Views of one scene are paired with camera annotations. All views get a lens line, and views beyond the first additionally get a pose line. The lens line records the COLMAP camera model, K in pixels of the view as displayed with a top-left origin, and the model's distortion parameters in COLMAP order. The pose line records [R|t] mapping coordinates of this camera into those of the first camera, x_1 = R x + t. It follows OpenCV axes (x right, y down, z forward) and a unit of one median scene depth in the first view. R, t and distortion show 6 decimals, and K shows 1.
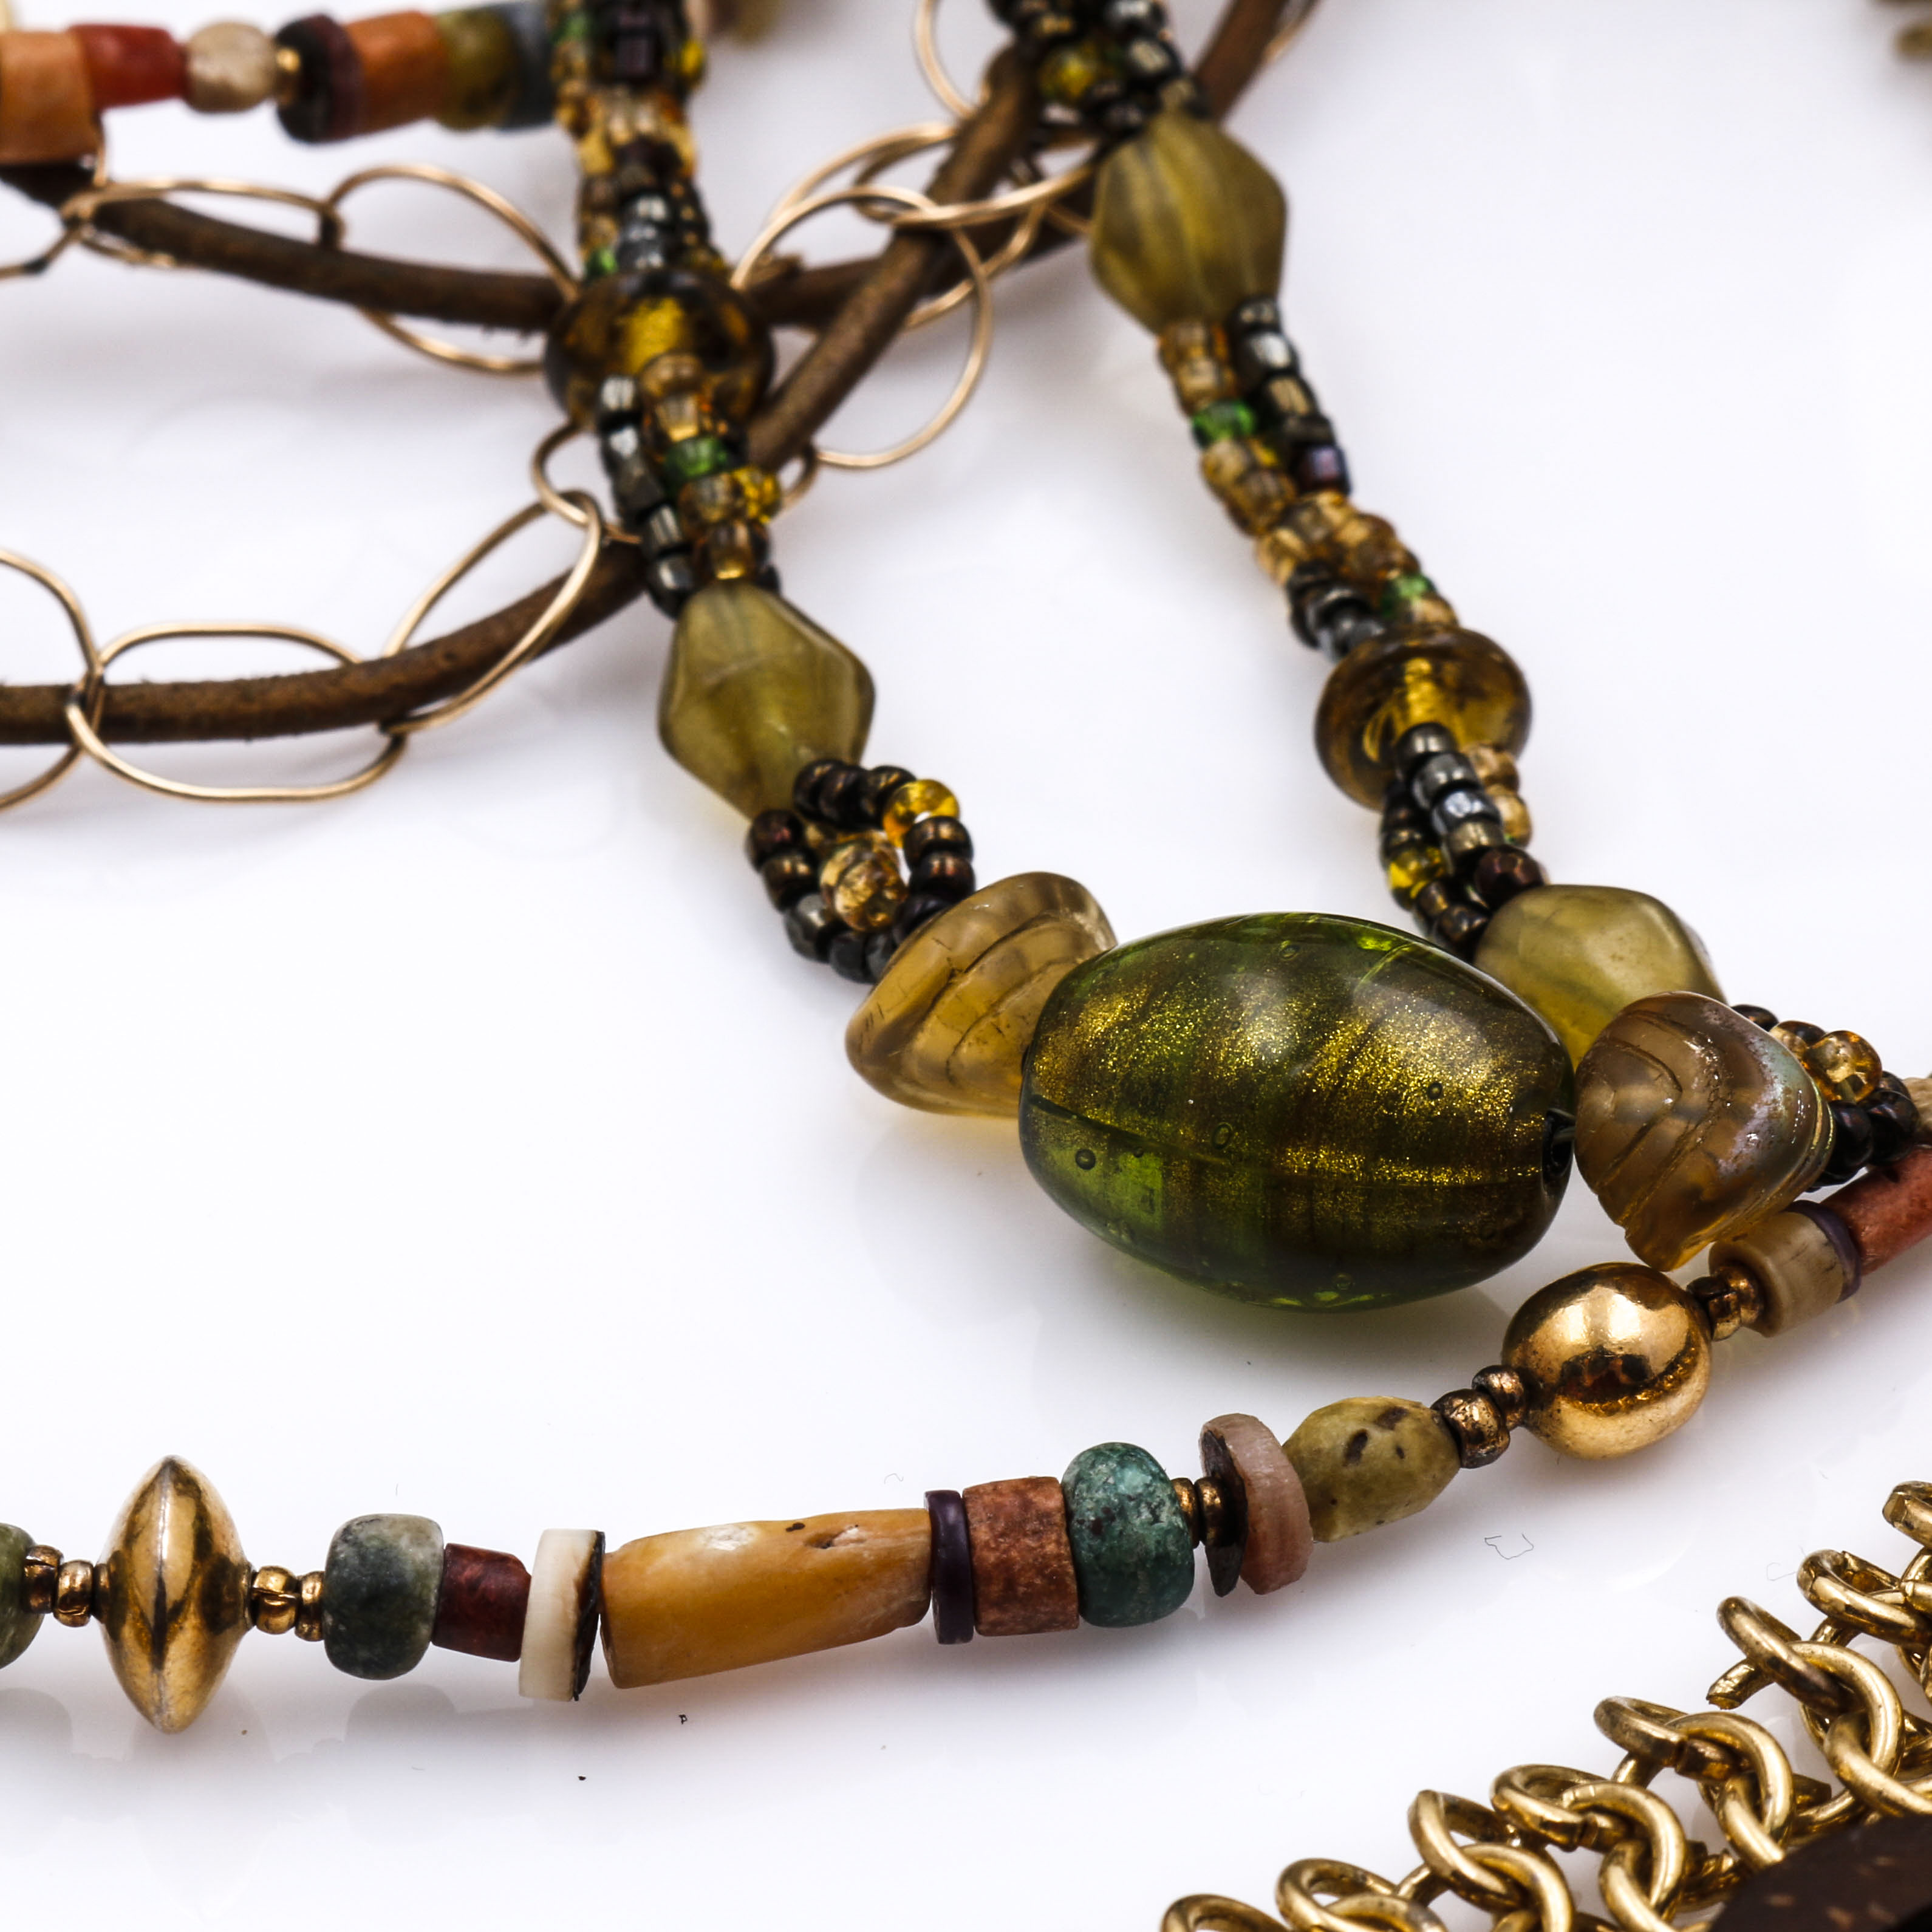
lens RADIAL K [[6099.6, 0, 959.7], [0, 6099.6, 964.4], [0, 0, 1]] dist [0.117687, 0.000000]
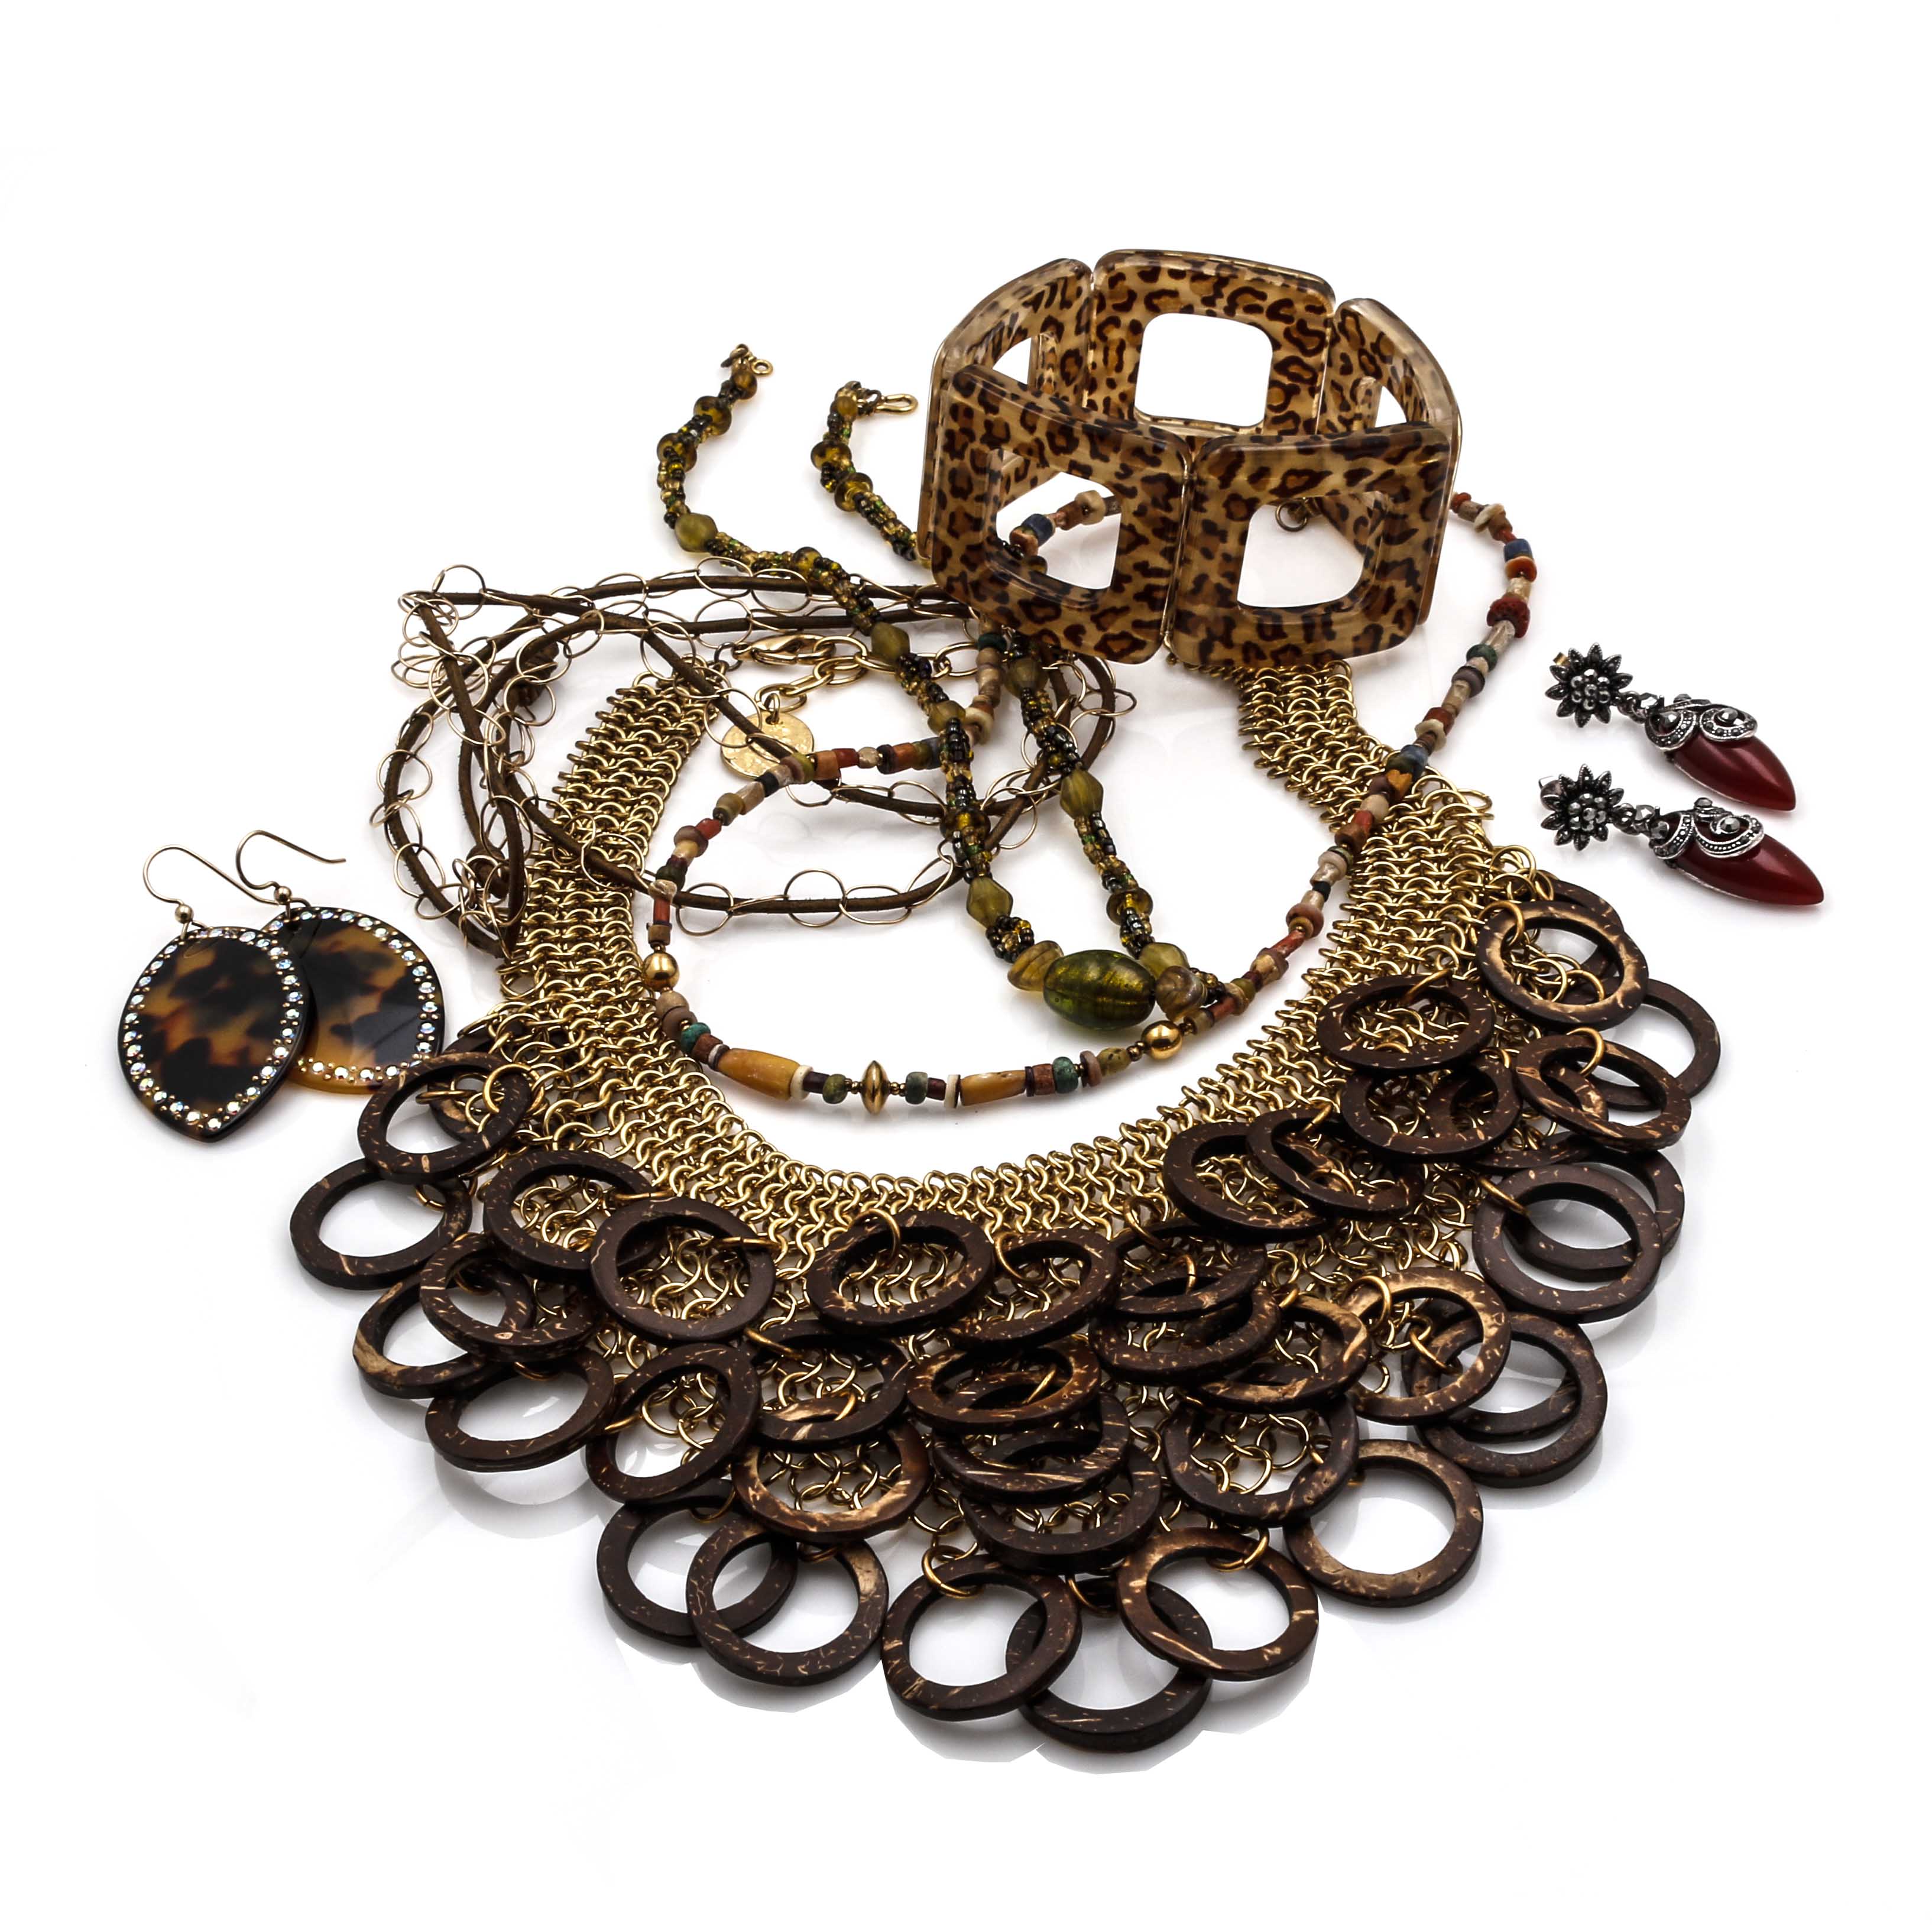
lens RADIAL K [[4222.3, 0, 976.1], [0, 4222.3, 968.5], [0, 0, 1]] dist [-0.077961, 0.000000]
pose [[0.999832, -0.004890, -0.017676, 0.015101], [0.005286, 0.999735, 0.022424, -0.066601], [0.017561, -0.022514, 0.999592, -2.281120]]
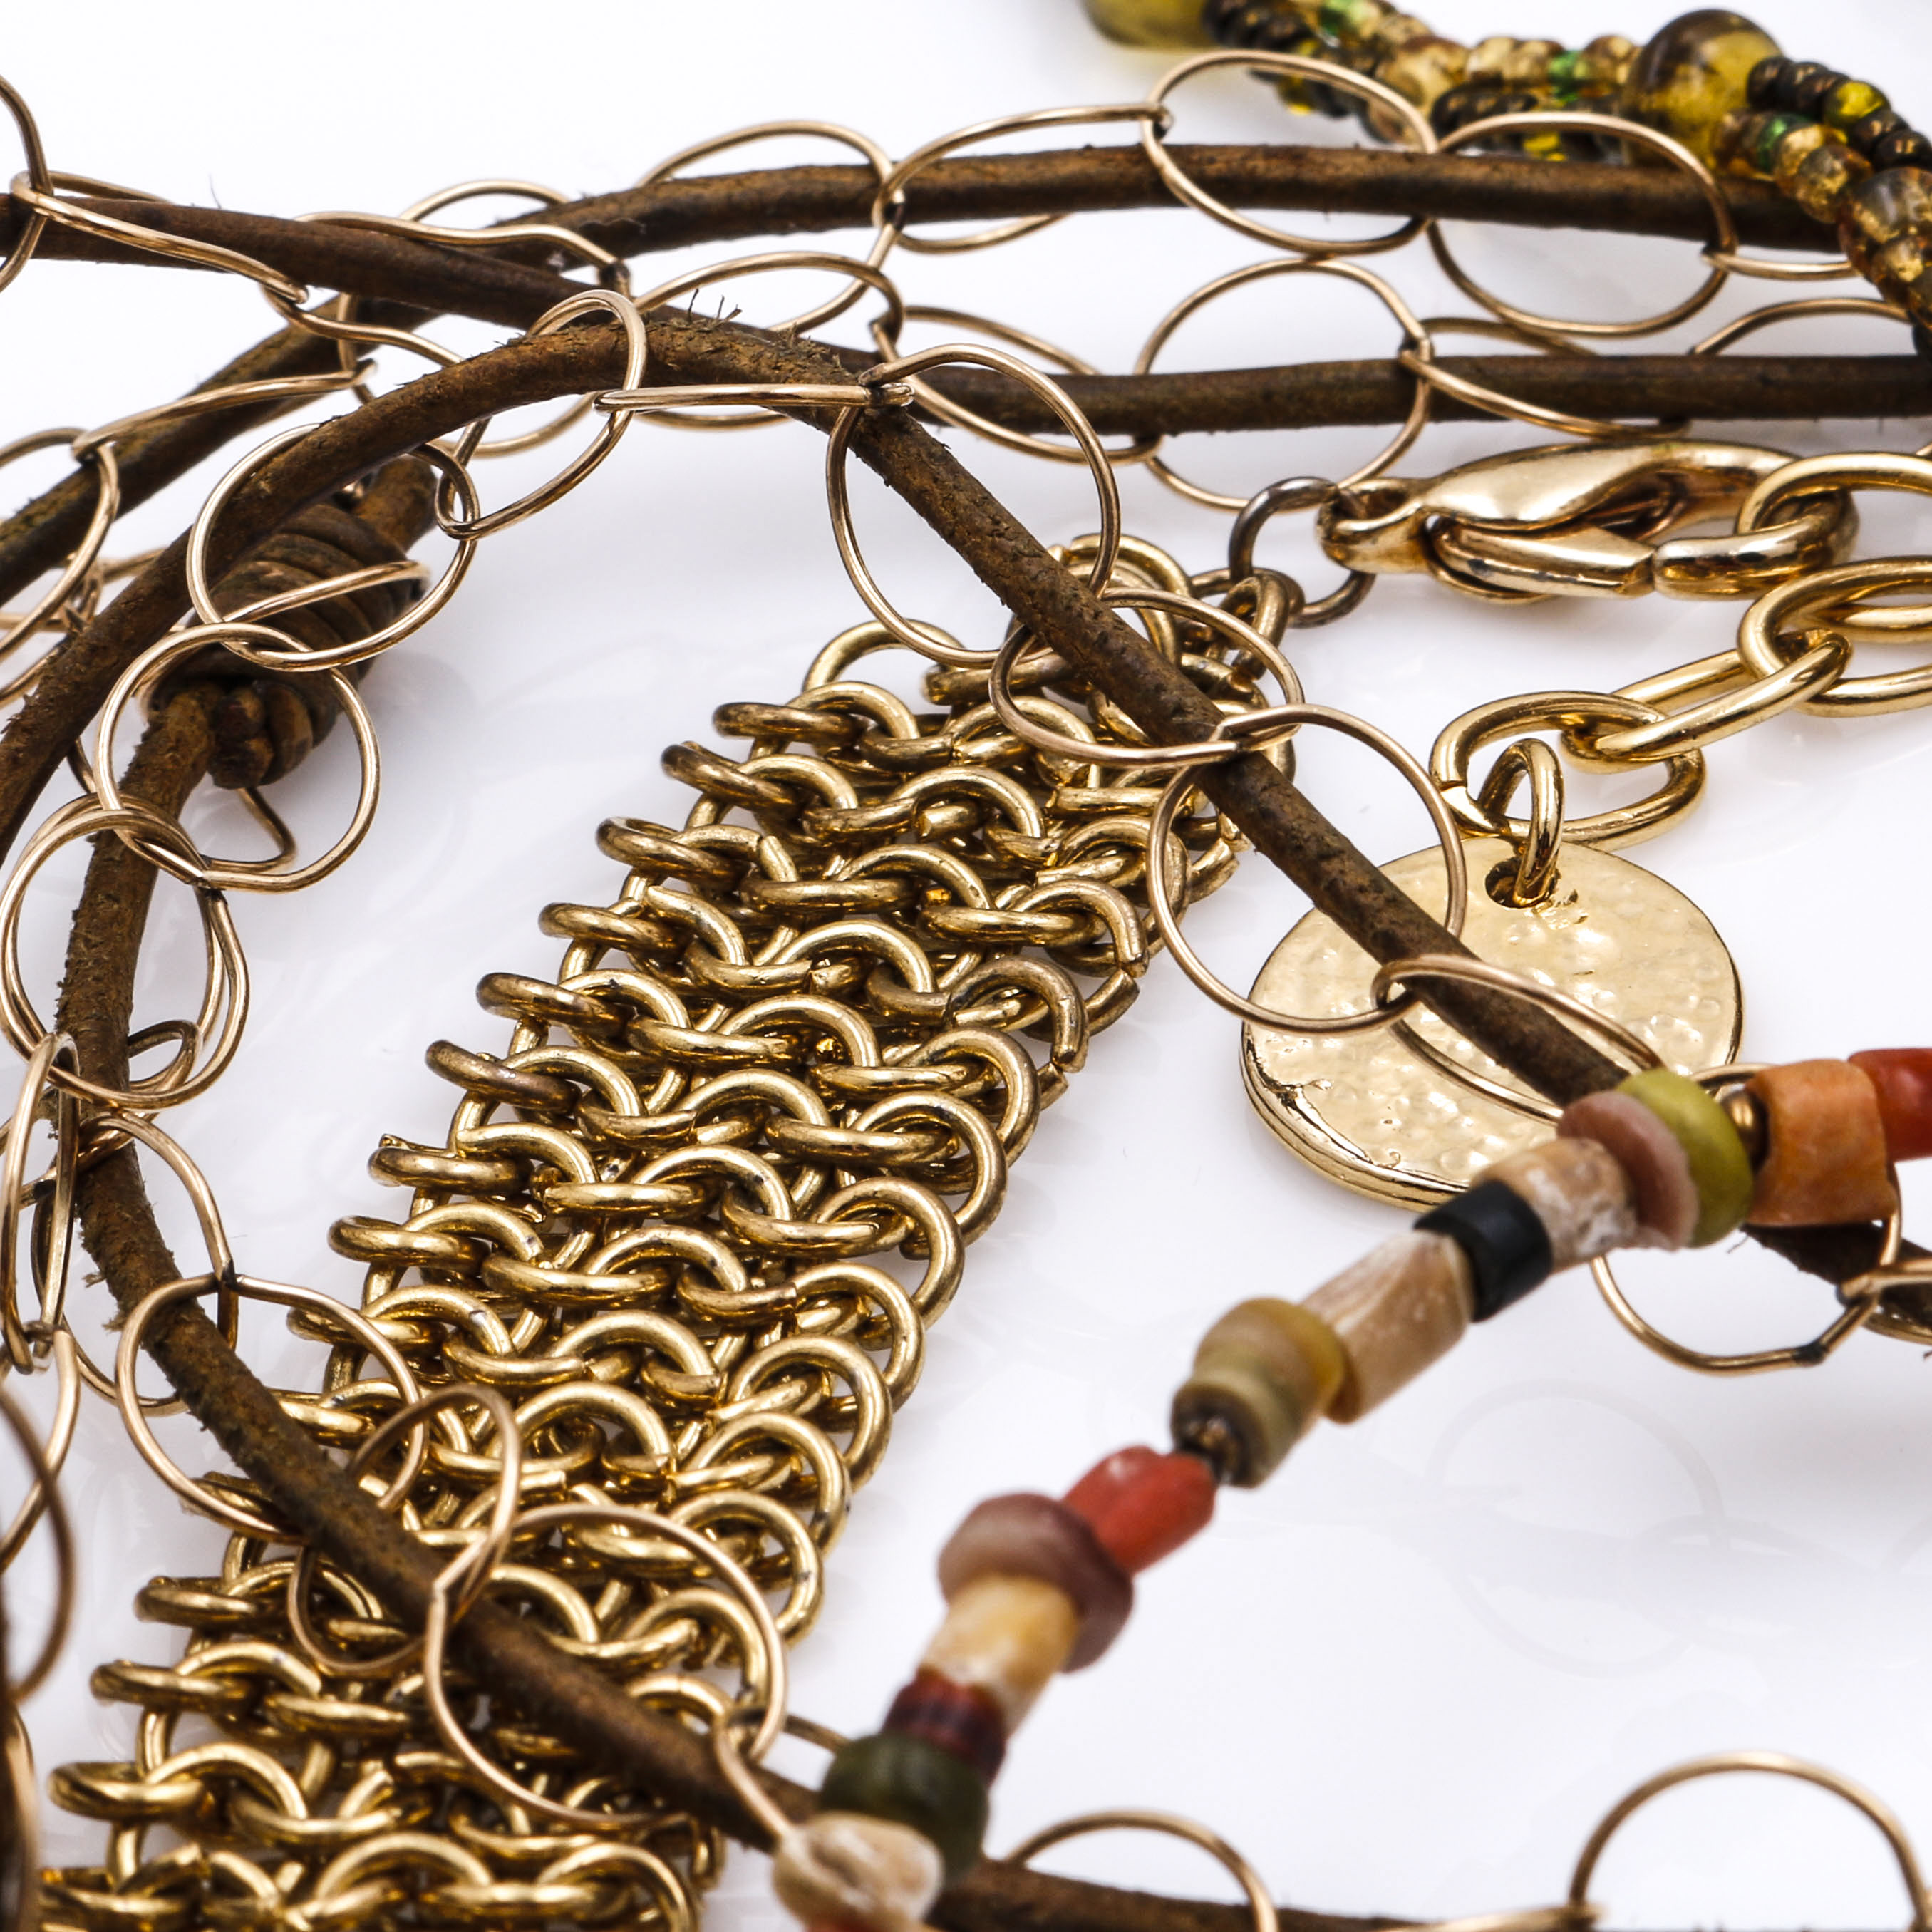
lens RADIAL K [[6099.6, 0, 968.1], [0, 6099.6, 968.7], [0, 0, 1]] dist [0.117687, 0.000000]
pose [[0.988191, 0.014762, -0.152514, -0.150372], [-0.016562, 0.999807, -0.010539, -0.167628], [0.152329, 0.012940, 0.988245, 0.202845]]
